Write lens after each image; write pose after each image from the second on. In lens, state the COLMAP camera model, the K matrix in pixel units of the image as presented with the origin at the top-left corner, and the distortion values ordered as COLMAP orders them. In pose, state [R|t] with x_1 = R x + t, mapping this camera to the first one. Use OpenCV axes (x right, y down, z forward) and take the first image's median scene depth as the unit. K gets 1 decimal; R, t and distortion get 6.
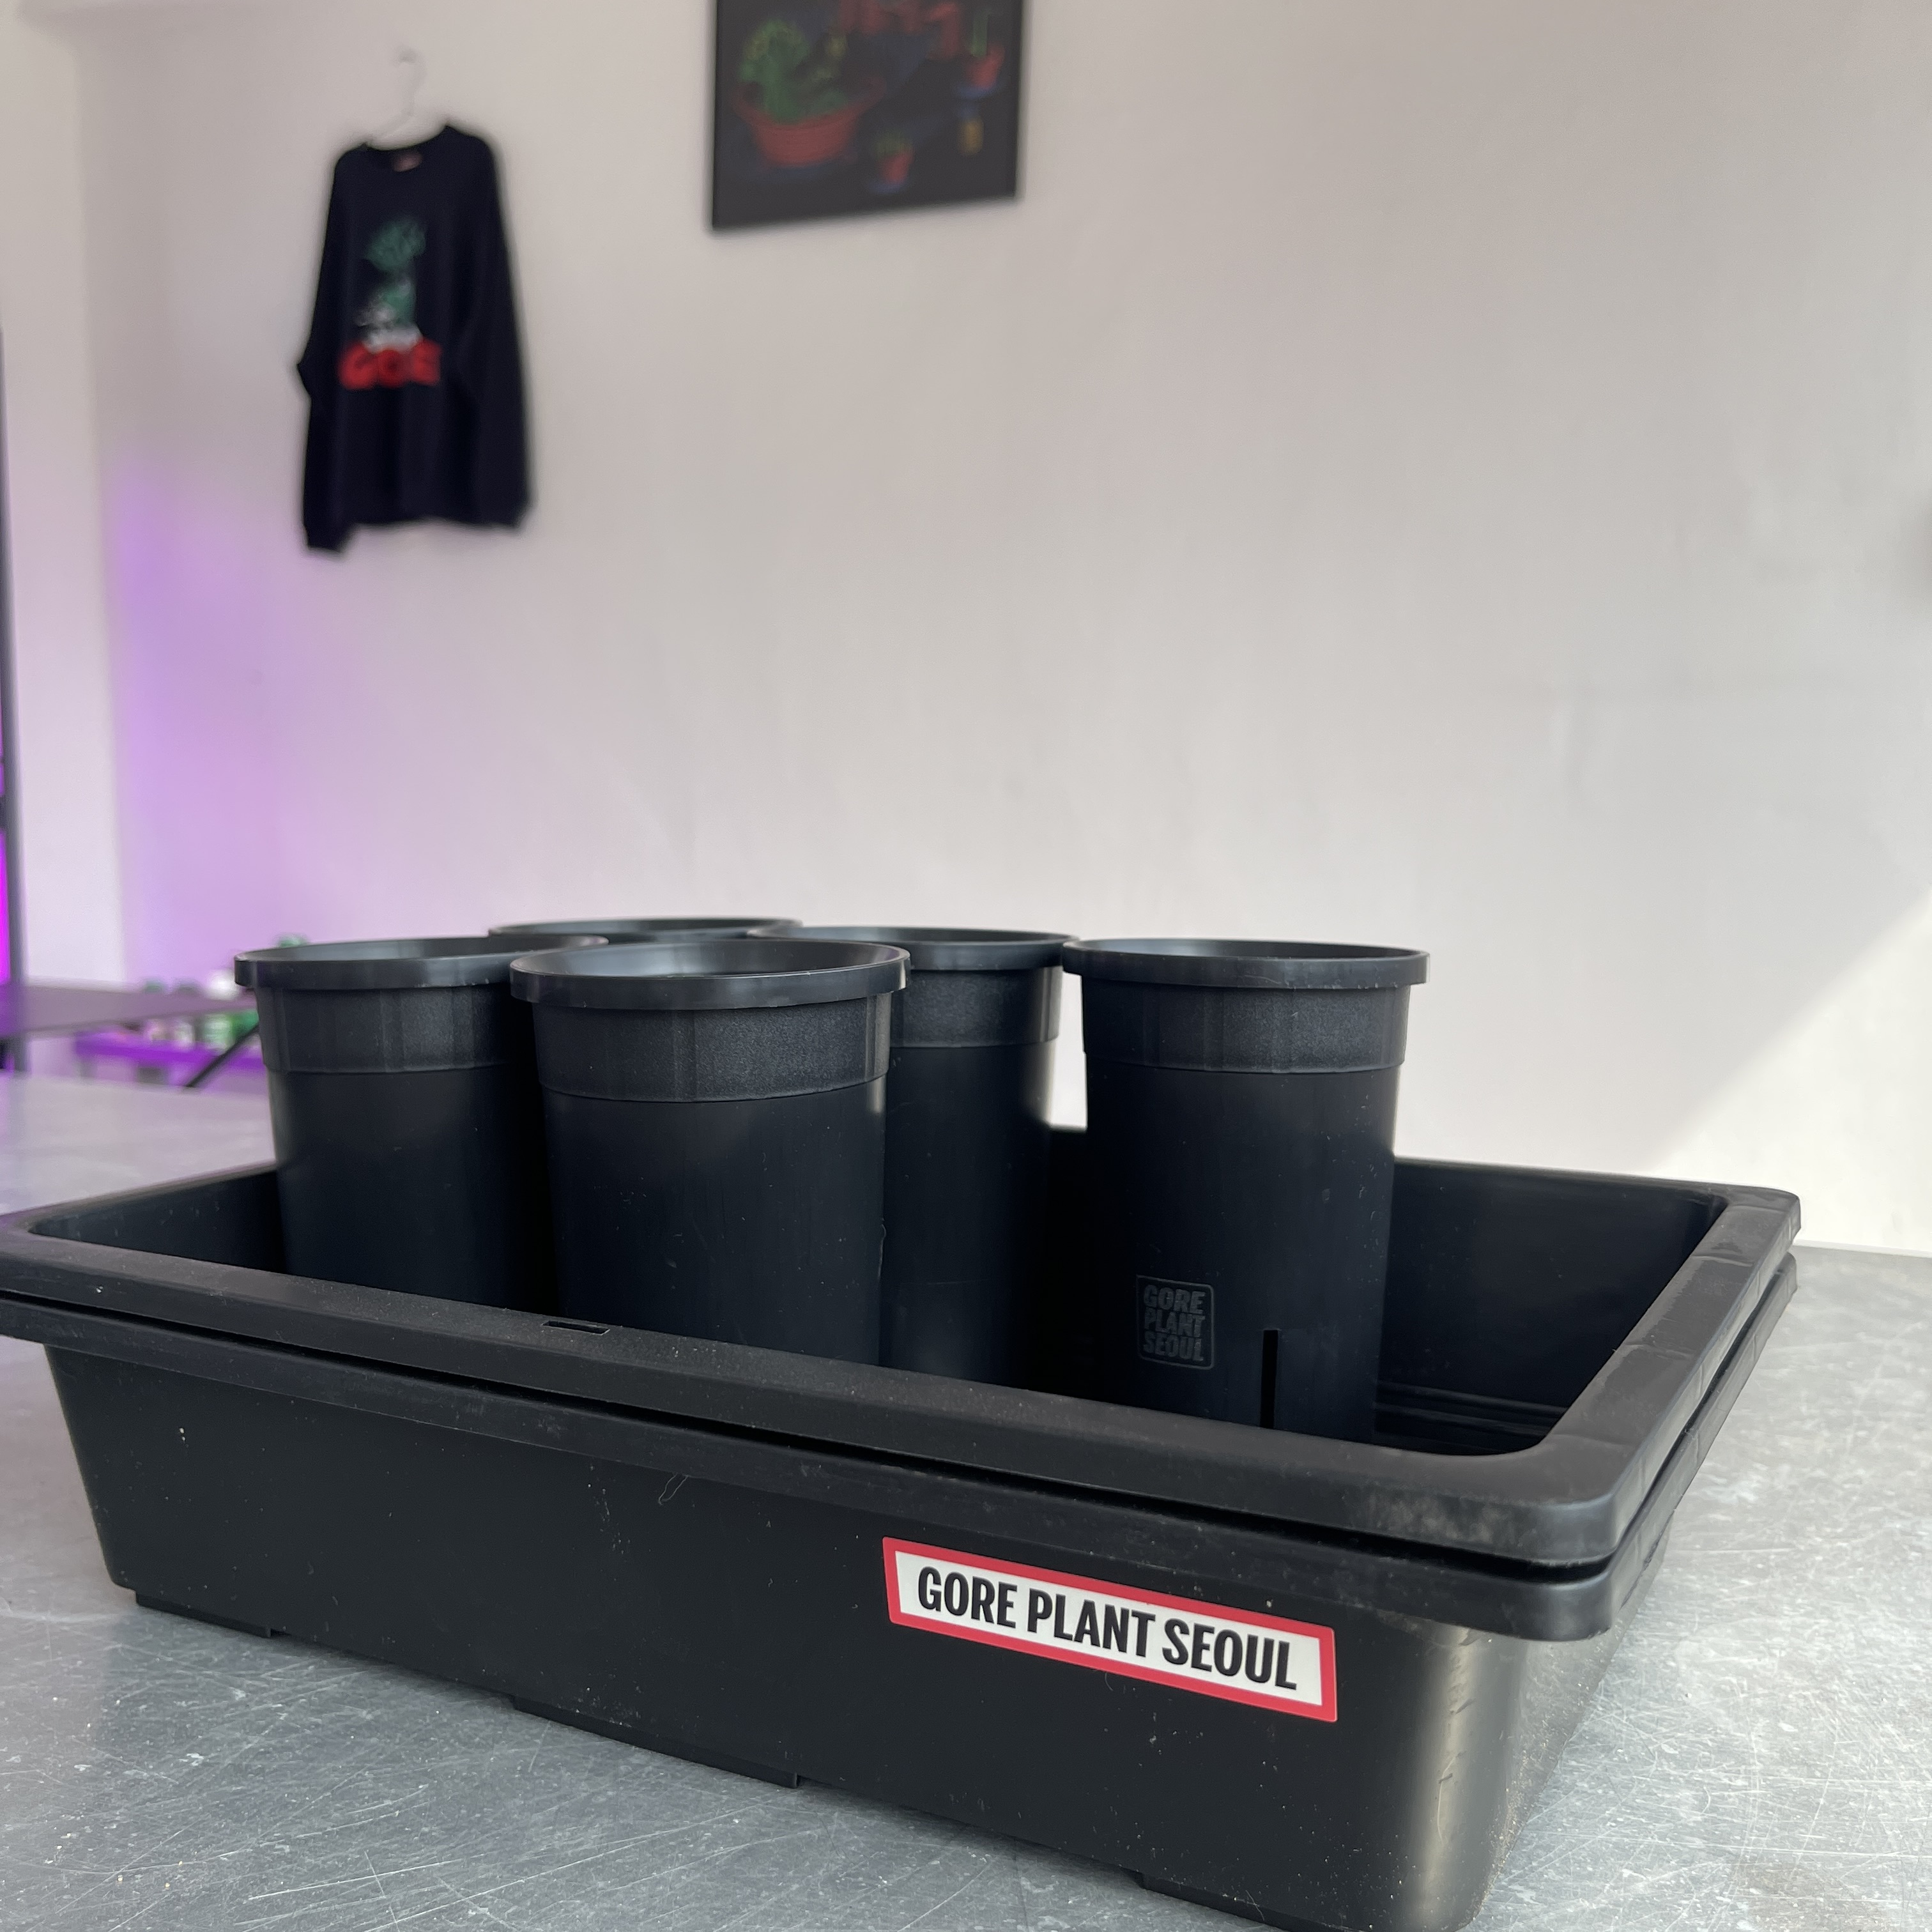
lens RADIAL K [[1960.3, 0, 966.0], [0, 1960.3, 966.0], [0, 0, 1]] dist [-0.000337, 0.048506]
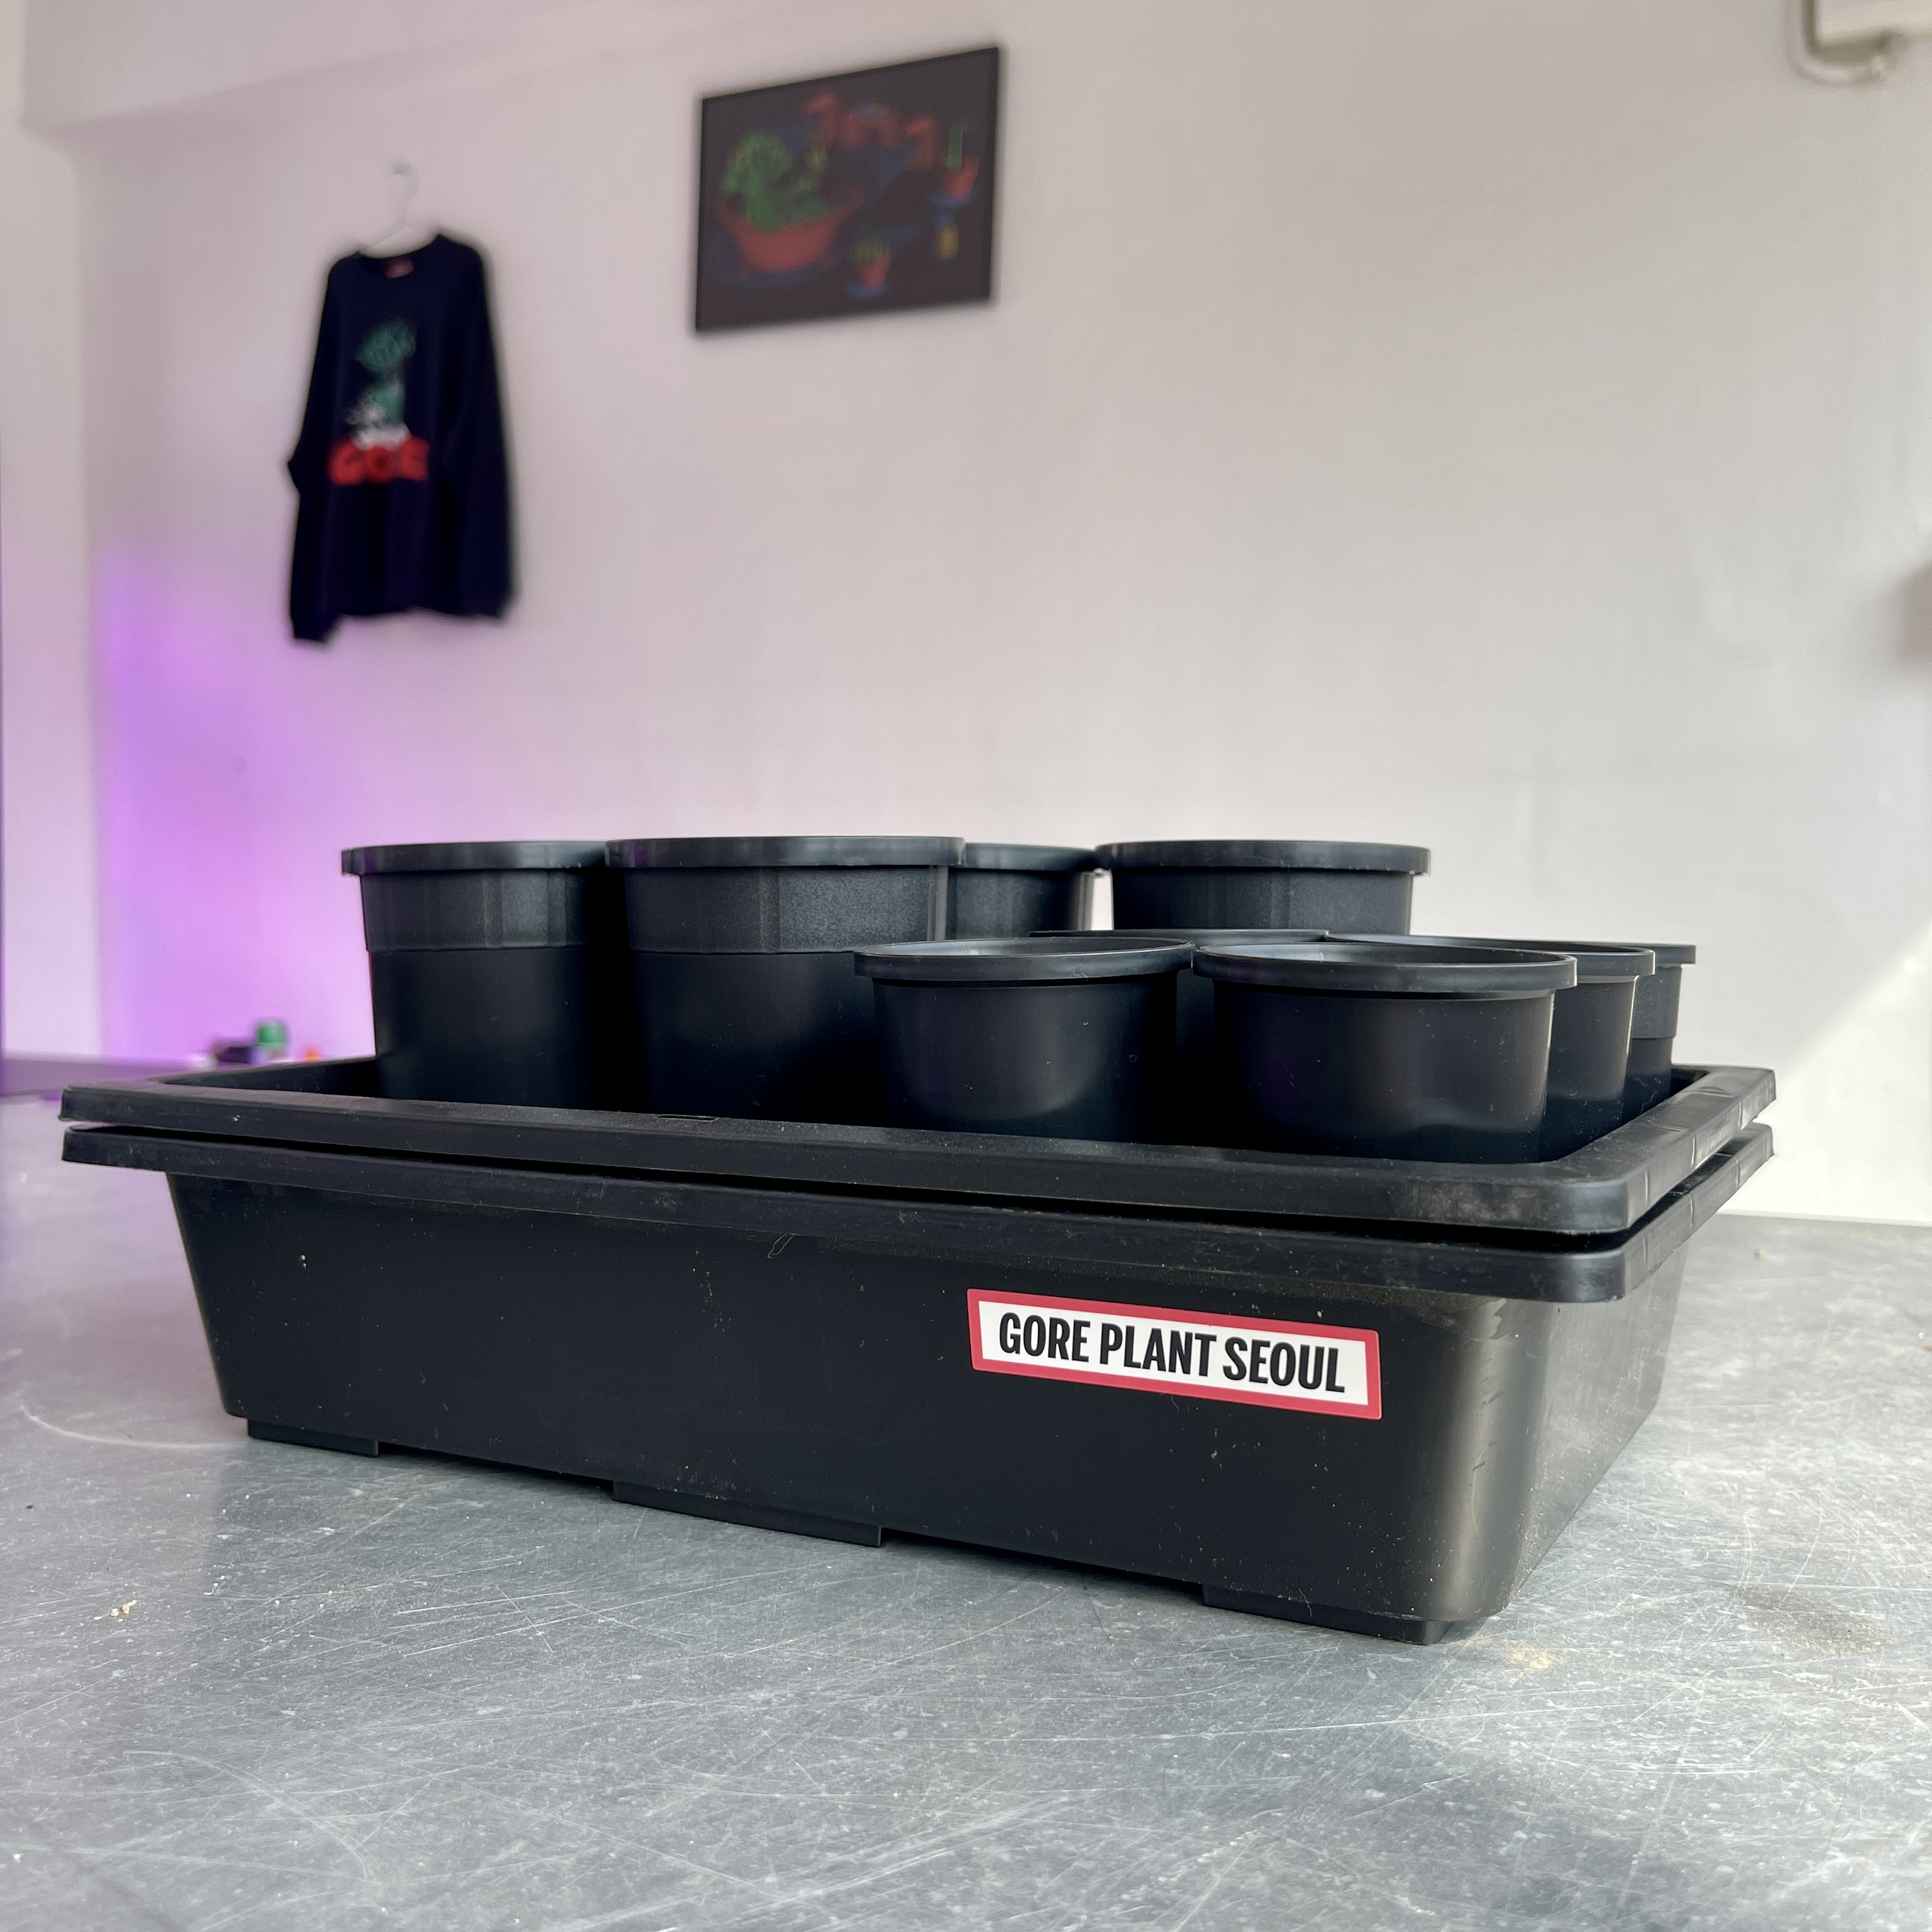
lens RADIAL K [[1953.0, 0, 943.2], [0, 1953.0, 962.5], [0, 0, 1]] dist [0.041837, -0.030961]
pose [[0.999960, 0.001639, 0.008846, -0.058124], [-0.001101, 0.998172, -0.060433, 0.150363], [-0.008929, 0.060421, 0.998133, -0.111655]]
